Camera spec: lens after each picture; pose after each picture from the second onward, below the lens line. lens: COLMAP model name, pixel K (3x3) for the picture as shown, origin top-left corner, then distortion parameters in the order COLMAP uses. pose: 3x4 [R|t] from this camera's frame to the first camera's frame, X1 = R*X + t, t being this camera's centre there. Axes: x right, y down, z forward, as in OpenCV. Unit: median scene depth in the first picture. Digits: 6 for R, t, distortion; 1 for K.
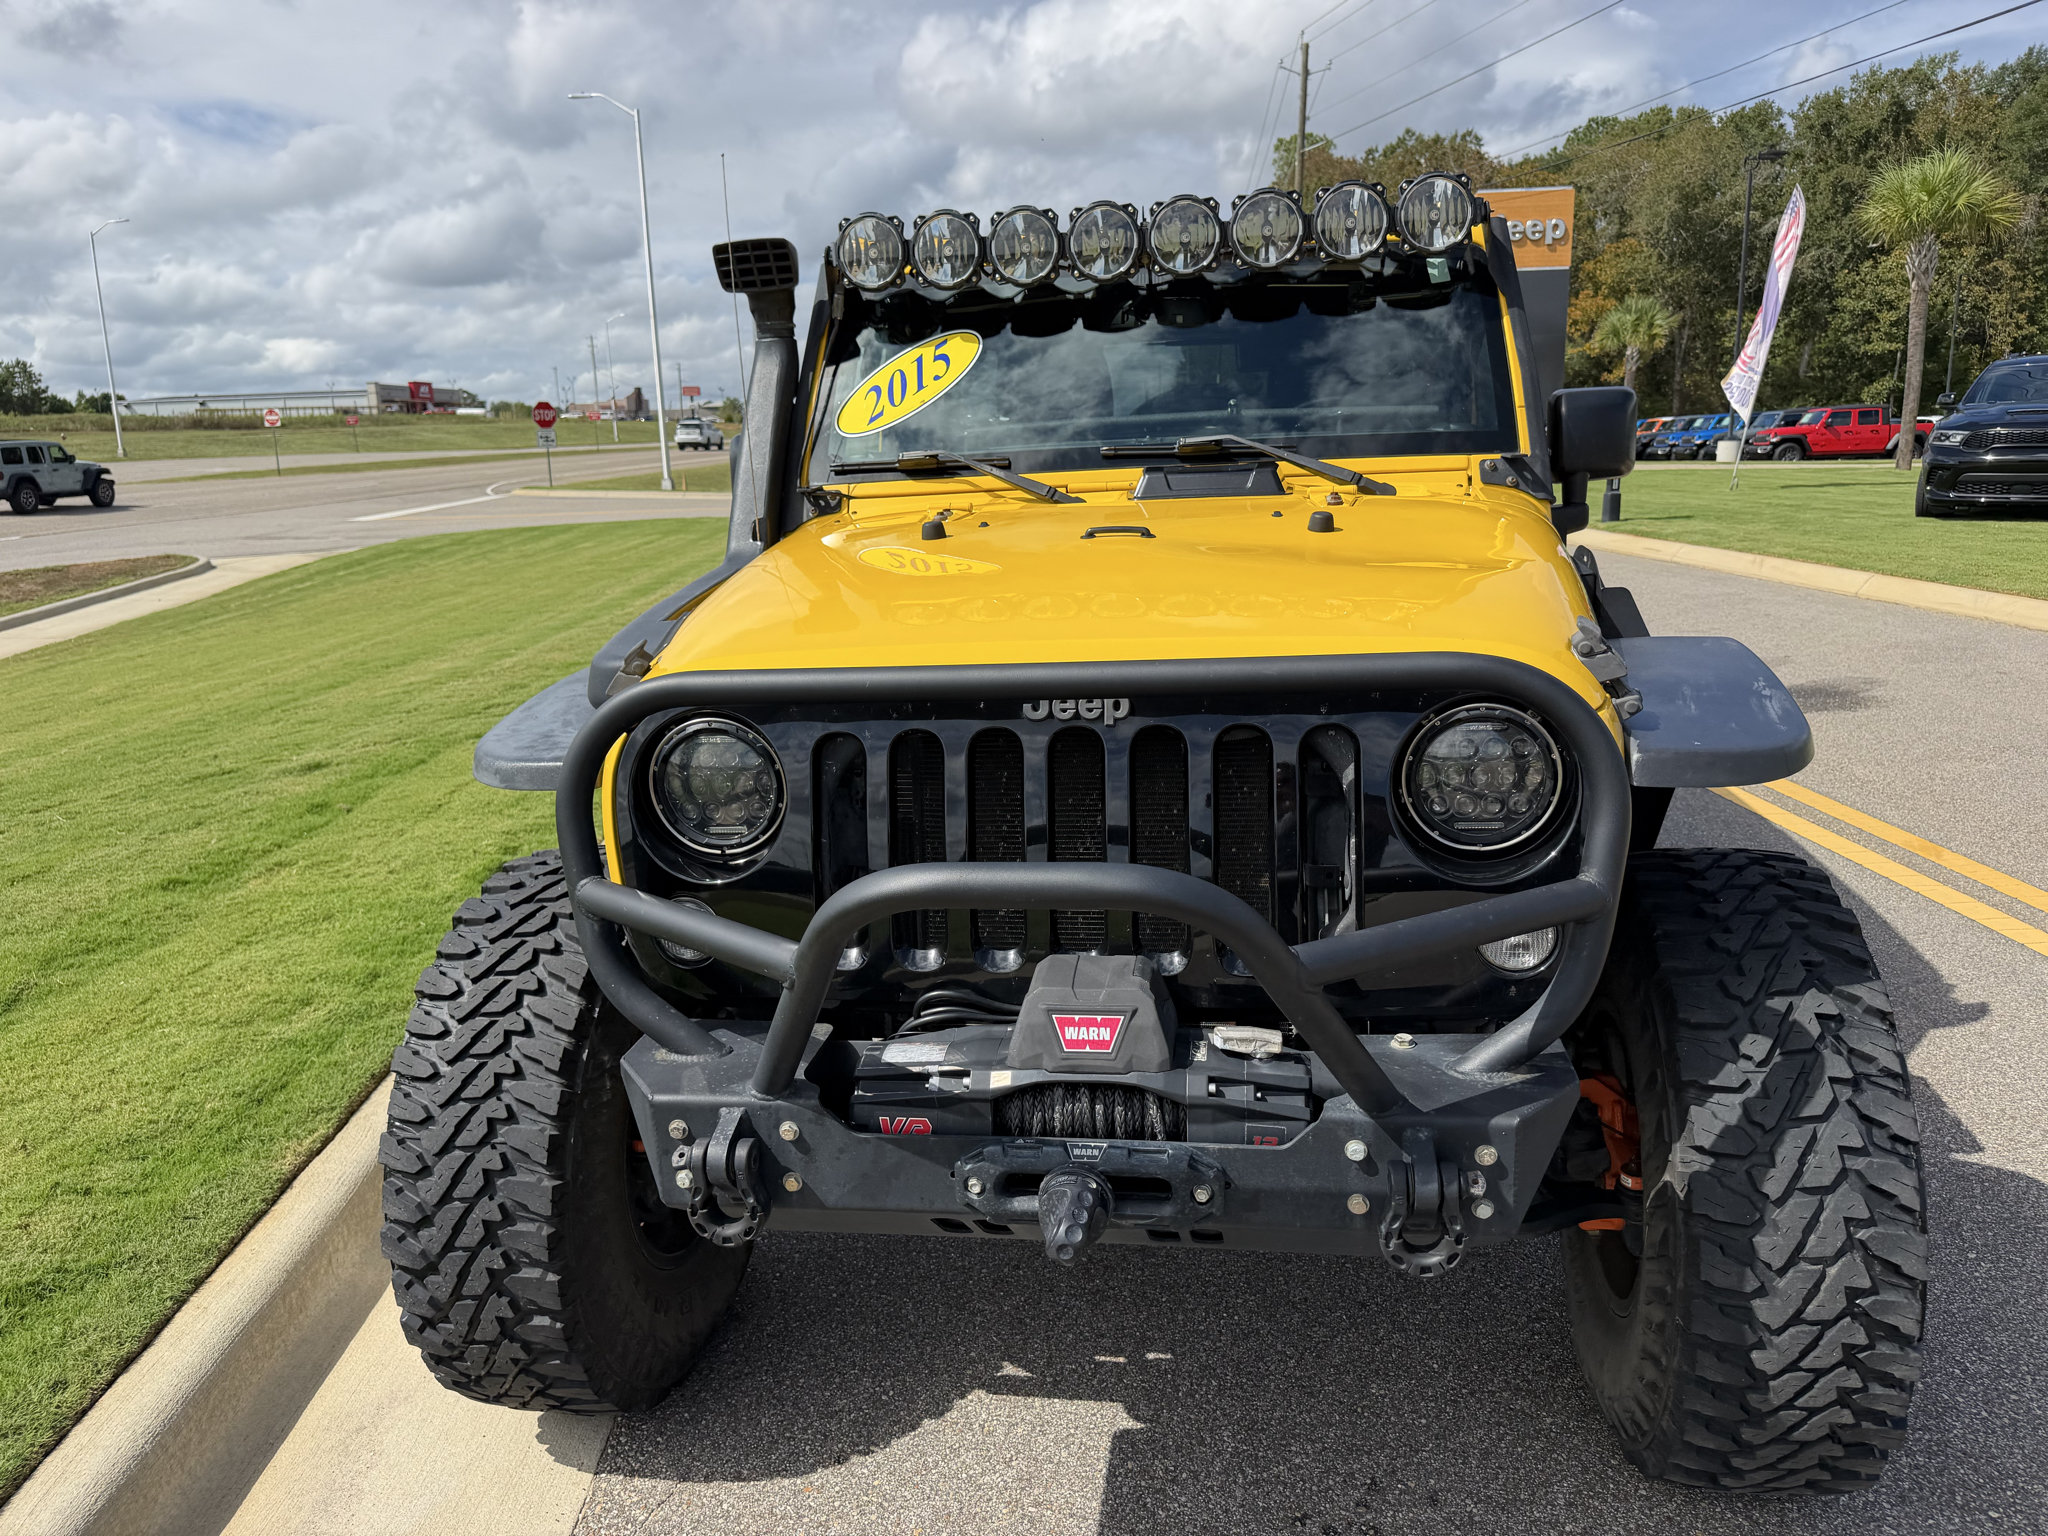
lens RADIAL K [[1458.3, 0, 1035.9], [0, 1458.3, 758.1], [0, 0, 1]] dist [0.021419, -0.027334]
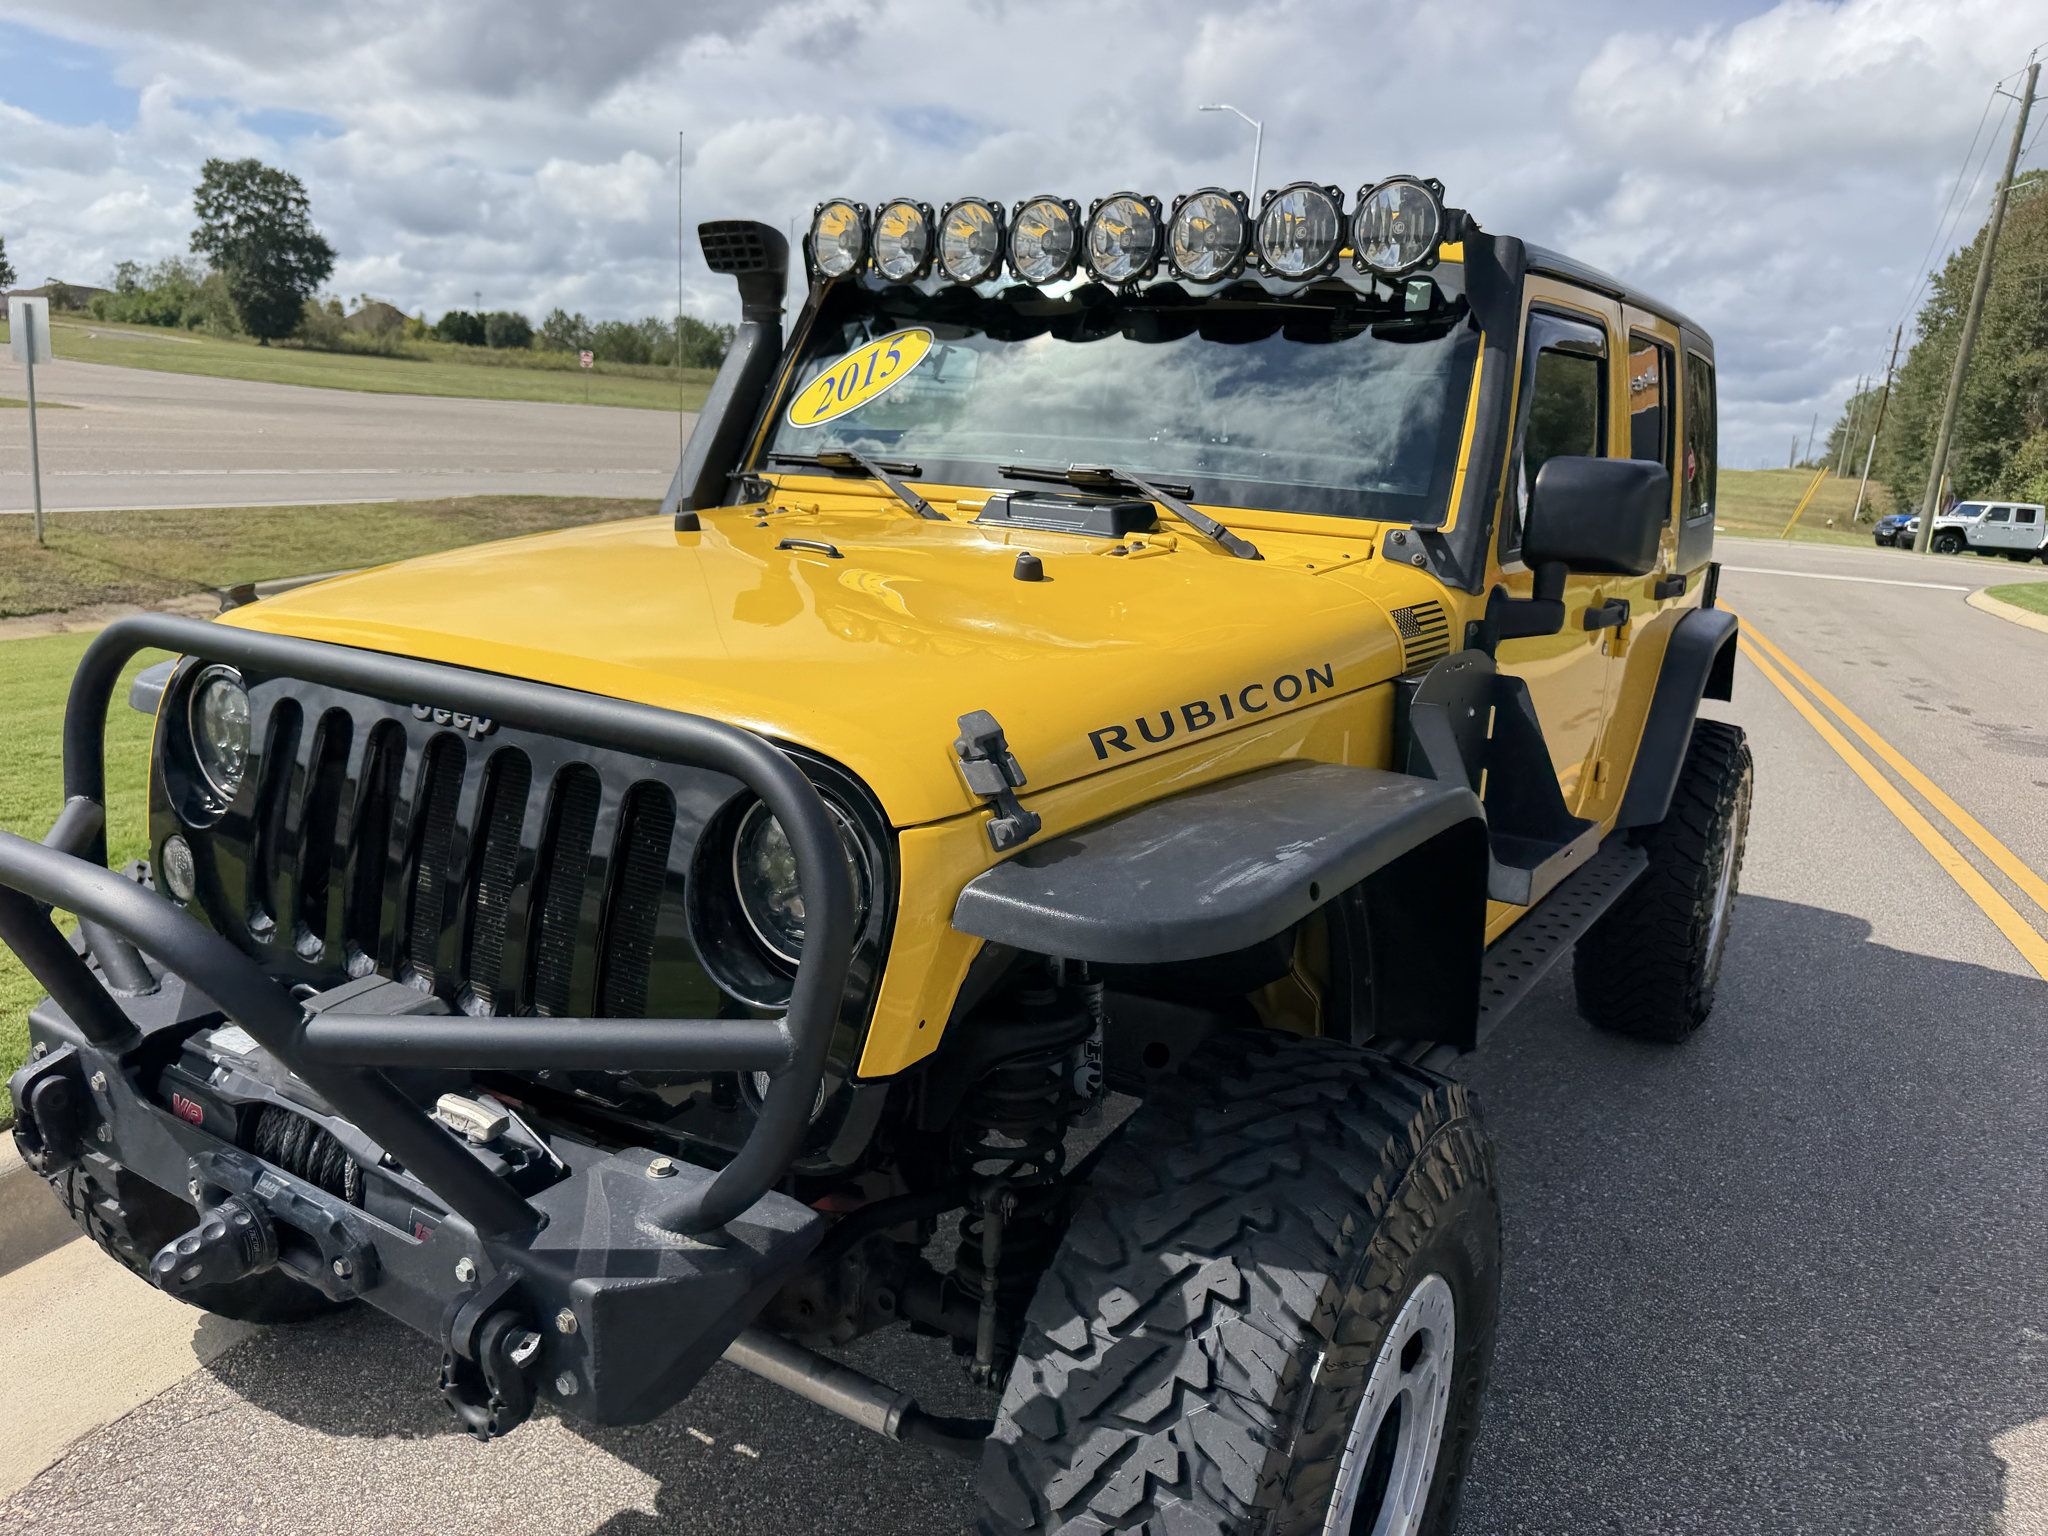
lens RADIAL K [[1458.3, 0, 1035.9], [0, 1458.3, 758.1], [0, 0, 1]] dist [0.021419, -0.027334]
pose [[0.915949, 0.181419, -0.357945, 0.405716], [-0.184874, 0.982448, 0.024863, -0.057110], [0.356173, 0.043402, 0.933411, 0.158534]]
